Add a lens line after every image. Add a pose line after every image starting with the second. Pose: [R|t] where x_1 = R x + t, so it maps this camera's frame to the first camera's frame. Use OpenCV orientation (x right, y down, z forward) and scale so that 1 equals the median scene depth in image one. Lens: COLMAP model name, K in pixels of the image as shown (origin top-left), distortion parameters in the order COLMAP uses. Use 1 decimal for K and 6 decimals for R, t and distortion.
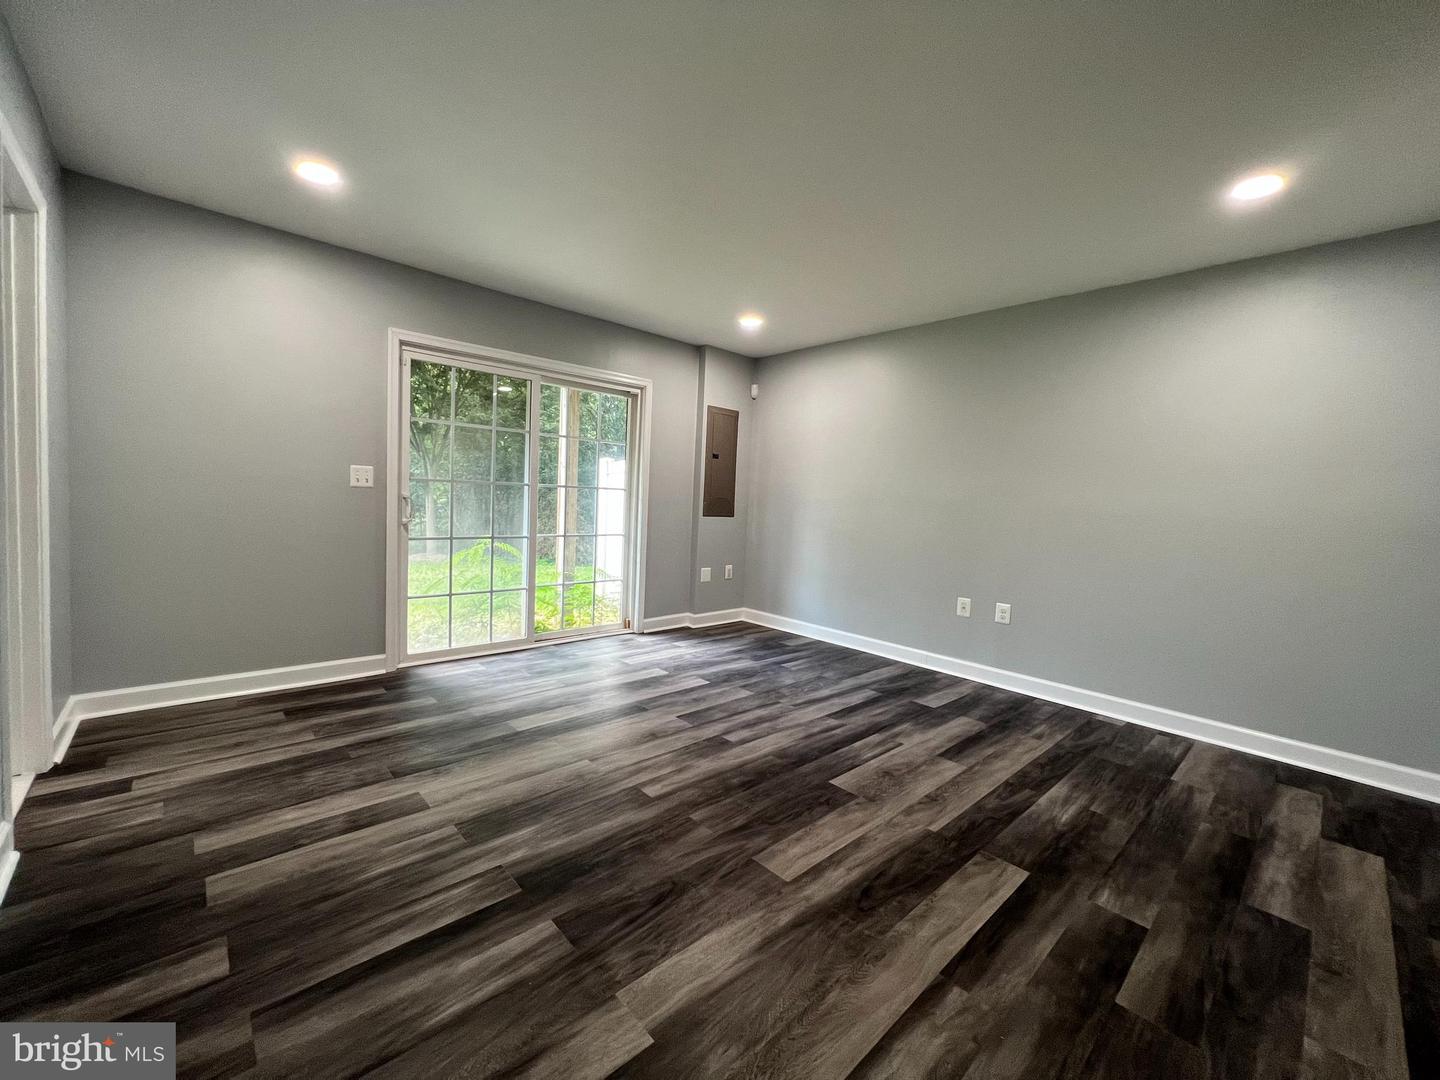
lens RADIAL K [[583.7, 0, 717.1], [0, 583.7, 535.0], [0, 0, 1]] dist [-0.002301, 0.000394]
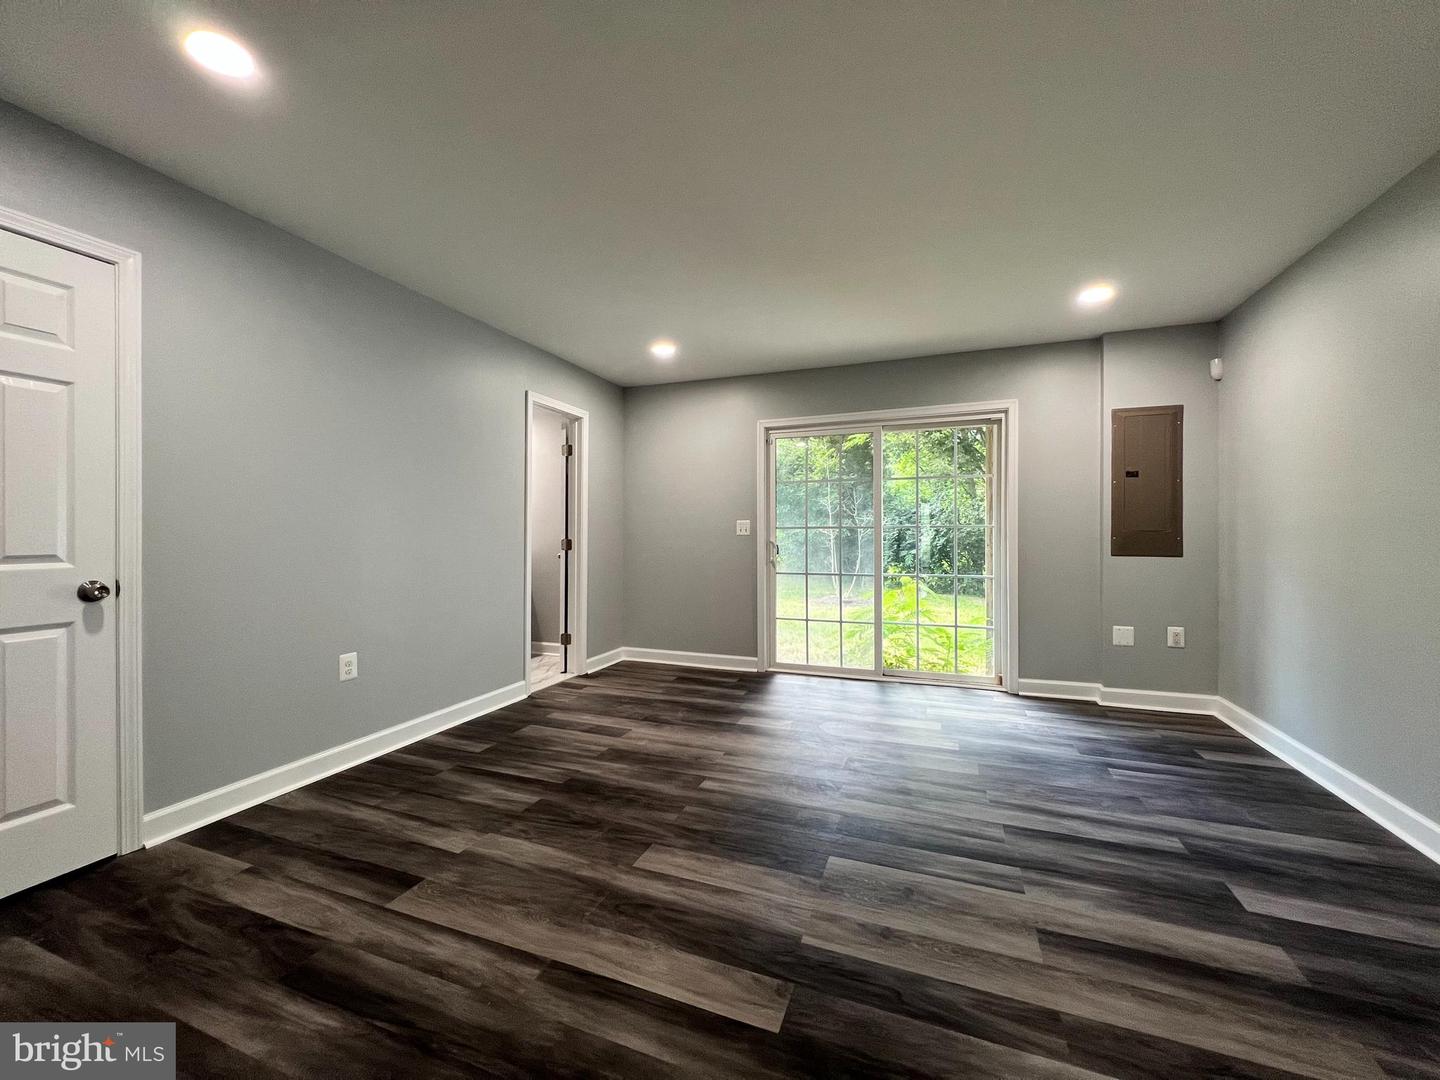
lens RADIAL K [[583.7, 0, 714.6], [0, 583.7, 537.1], [0, 0, 1]] dist [-0.002301, 0.000394]
pose [[0.432706, -0.039146, -0.900685, 0.794789], [-0.036517, 0.997476, -0.060896, 0.014472], [0.900795, 0.059241, 0.430184, 0.399402]]
